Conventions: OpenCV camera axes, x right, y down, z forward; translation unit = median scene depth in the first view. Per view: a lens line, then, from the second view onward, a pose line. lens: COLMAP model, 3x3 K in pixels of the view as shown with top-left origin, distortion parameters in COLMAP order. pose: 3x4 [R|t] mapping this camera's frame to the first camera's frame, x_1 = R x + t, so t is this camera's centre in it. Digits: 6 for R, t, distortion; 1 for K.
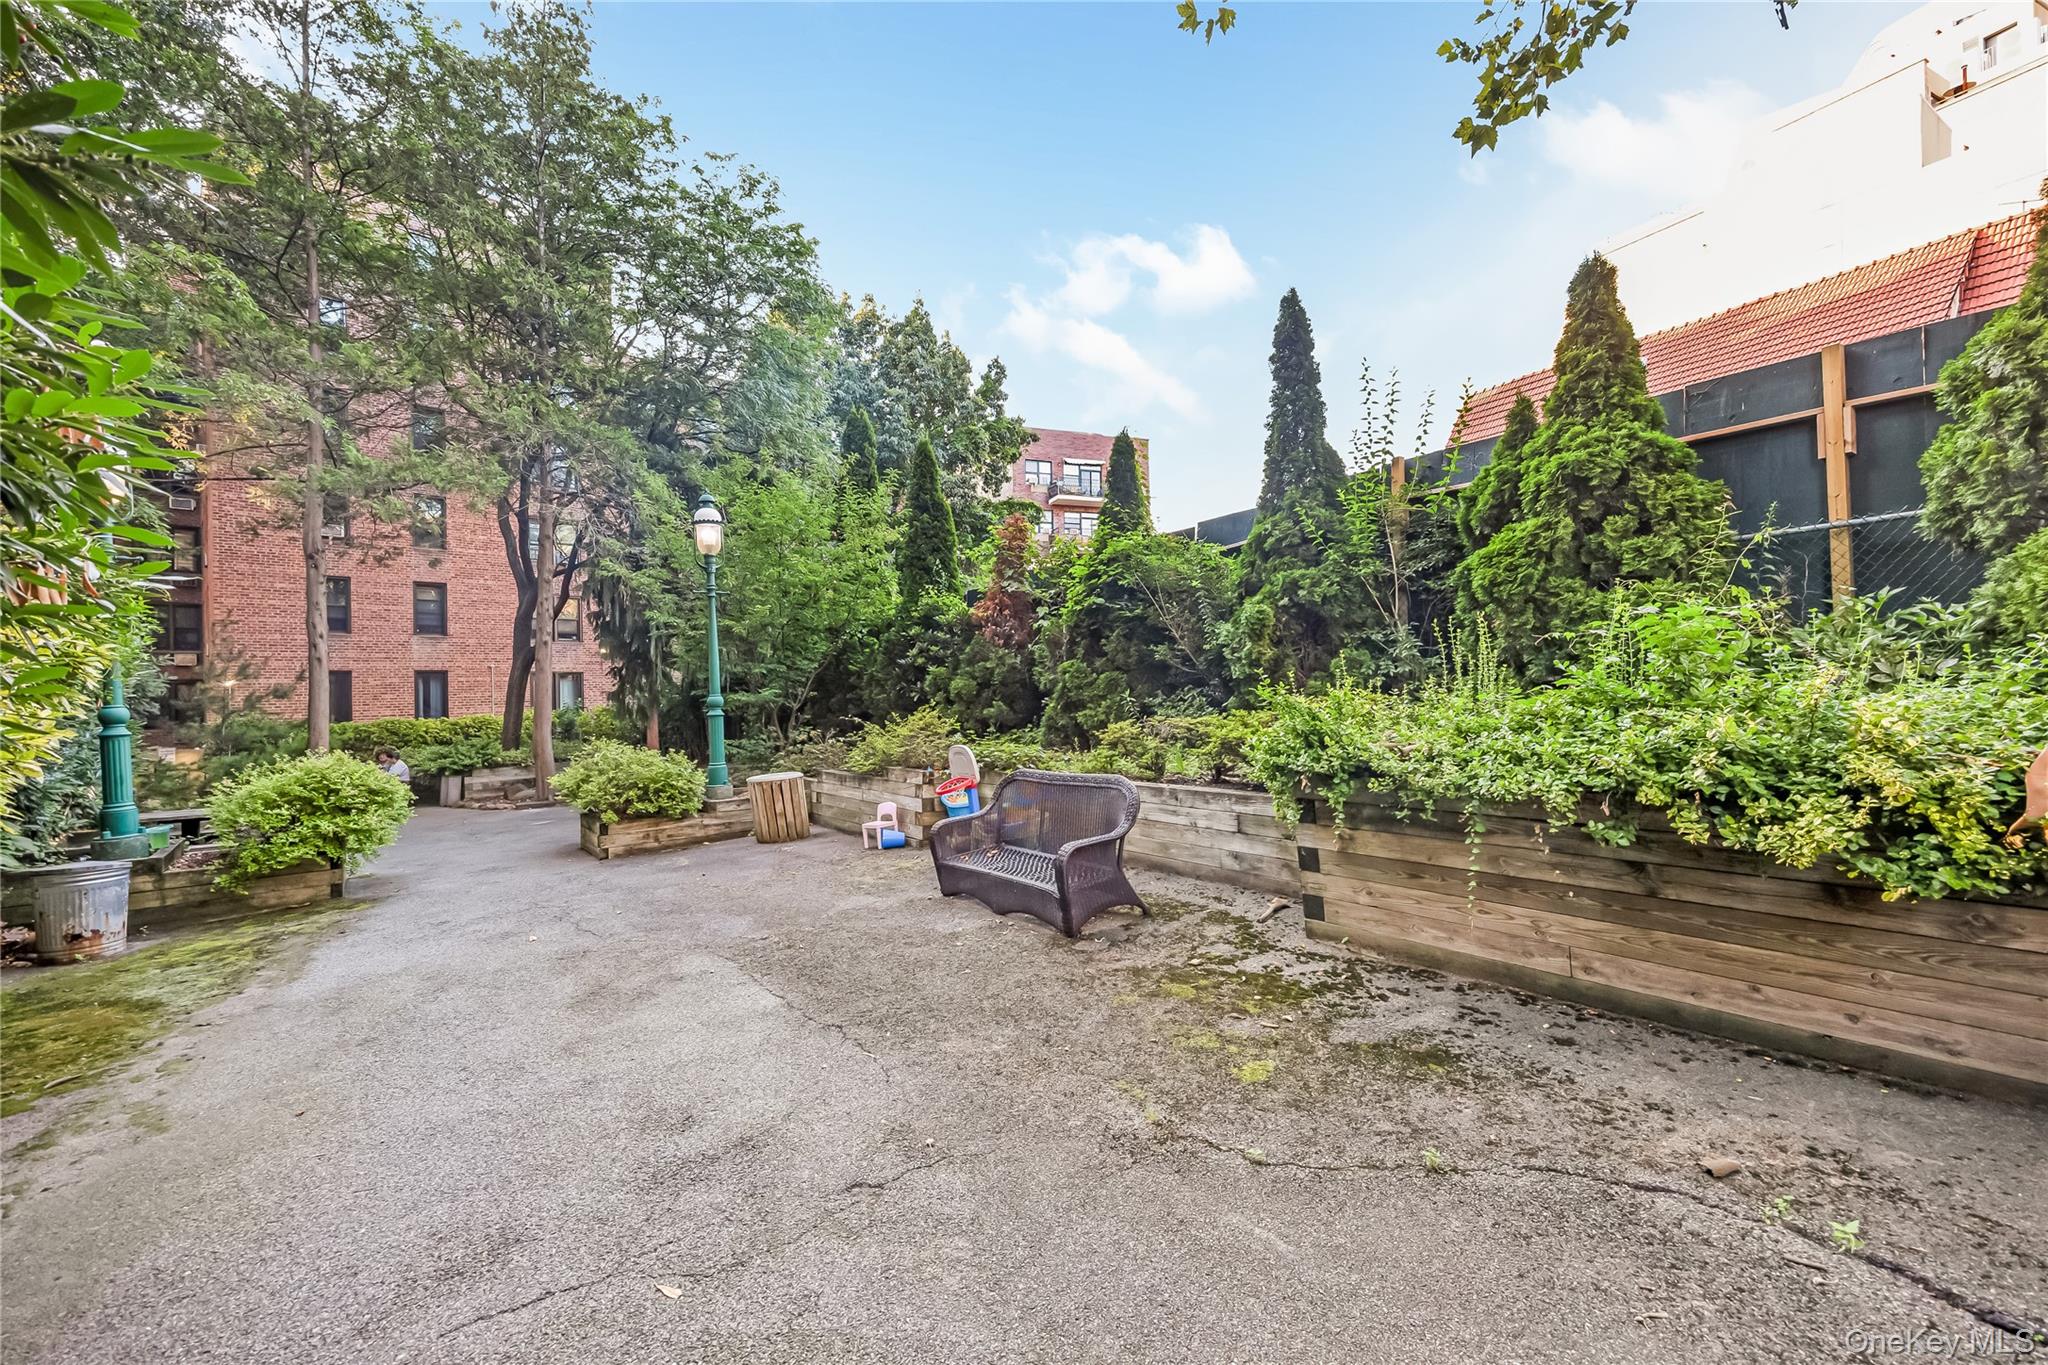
lens RADIAL K [[790.0, 0, 1016.1], [0, 790.0, 691.1], [0, 0, 1]] dist [-0.006906, 0.000616]
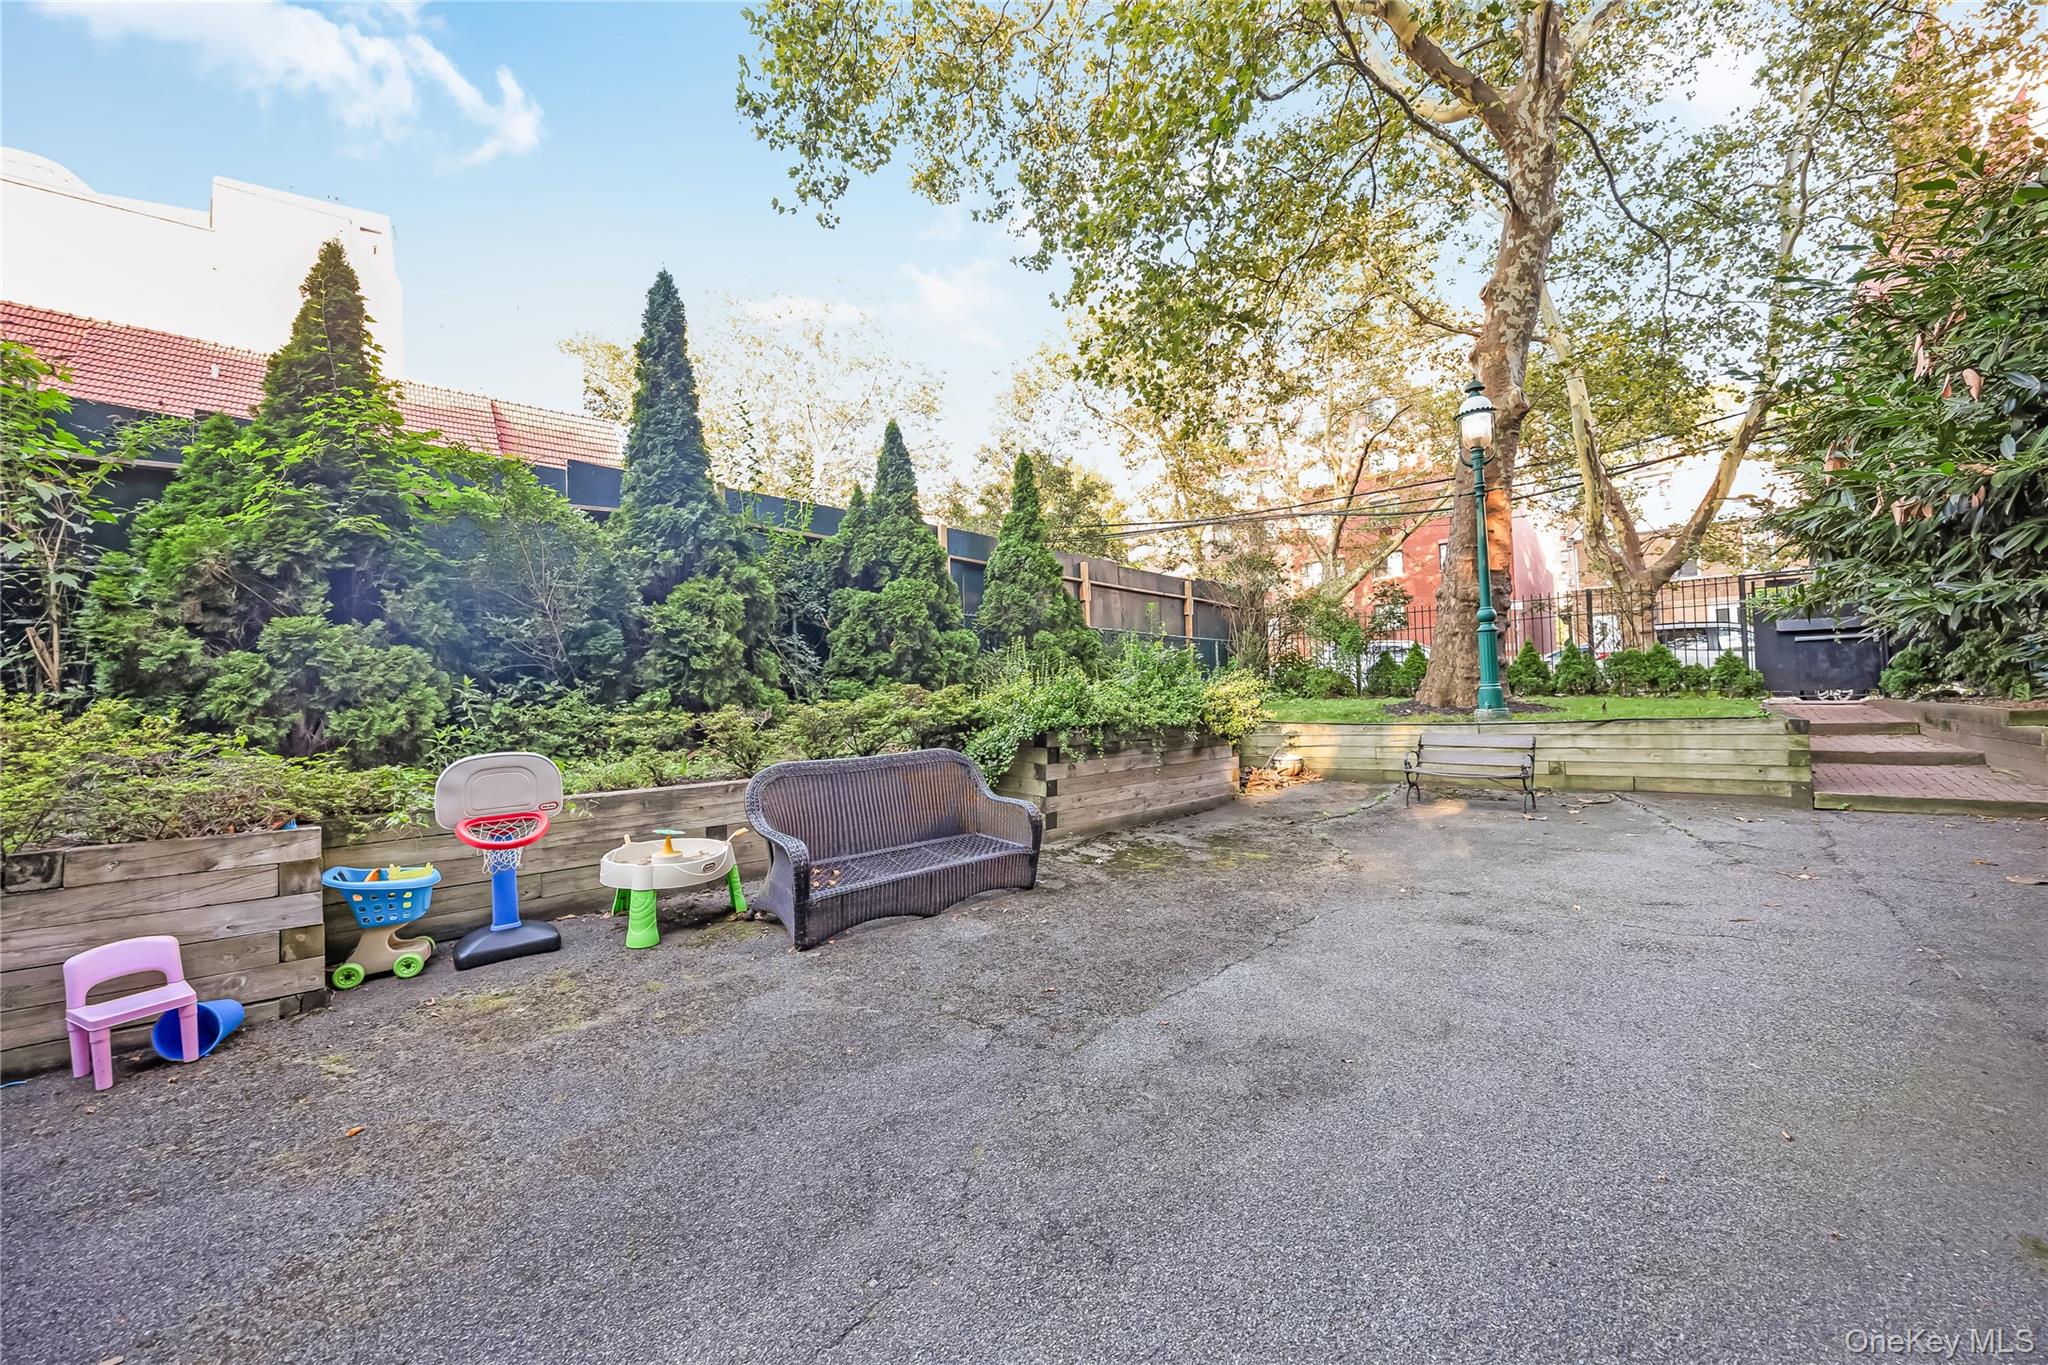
lens RADIAL K [[790.0, 0, 1002.8], [0, 790.0, 675.4], [0, 0, 1]] dist [-0.006906, 0.000616]
pose [[-0.106371, 0.069241, 0.991913, -1.107732], [0.016201, 0.997561, -0.067898, 0.101023], [-0.994195, 0.008847, -0.107233, 1.249359]]
